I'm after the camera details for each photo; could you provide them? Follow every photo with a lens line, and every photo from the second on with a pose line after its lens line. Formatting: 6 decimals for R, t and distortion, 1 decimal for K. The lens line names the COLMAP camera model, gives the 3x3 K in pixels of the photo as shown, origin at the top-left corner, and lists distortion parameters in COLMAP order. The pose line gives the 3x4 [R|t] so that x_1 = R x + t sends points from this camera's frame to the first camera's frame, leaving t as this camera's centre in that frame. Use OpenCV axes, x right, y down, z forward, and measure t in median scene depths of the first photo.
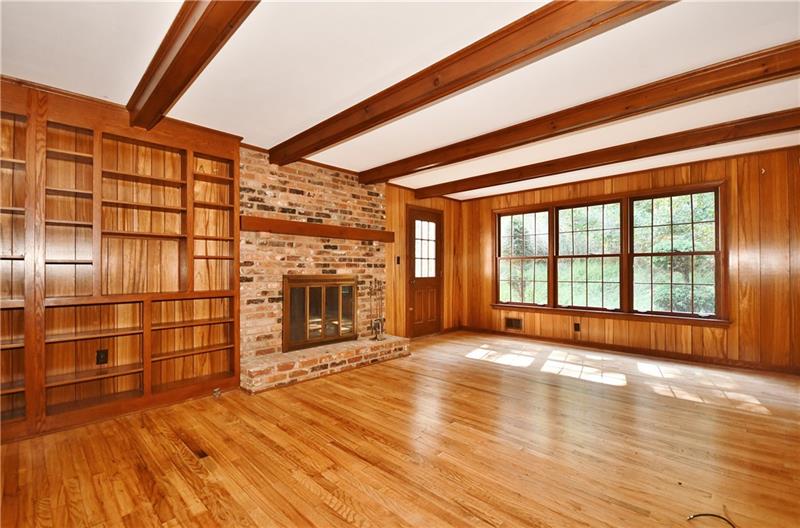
lens RADIAL K [[356.2, 0, 394.3], [0, 356.2, 265.6], [0, 0, 1]] dist [-0.001065, -0.005862]
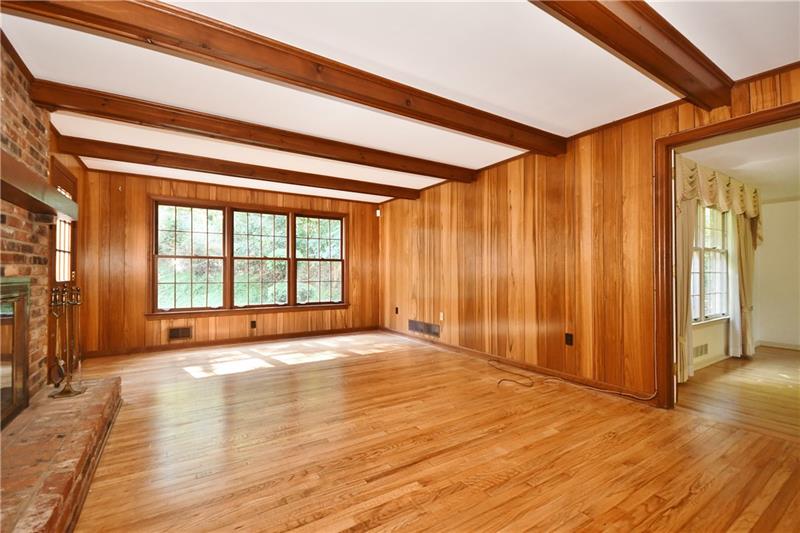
lens RADIAL K [[356.2, 0, 394.3], [0, 356.2, 270.5], [0, 0, 1]] dist [-0.001065, -0.005862]
pose [[0.222079, 0.007214, 0.975002, -0.426359], [-0.016061, 0.999864, -0.003739, 0.007424], [-0.974896, -0.014829, 0.222165, 0.341406]]
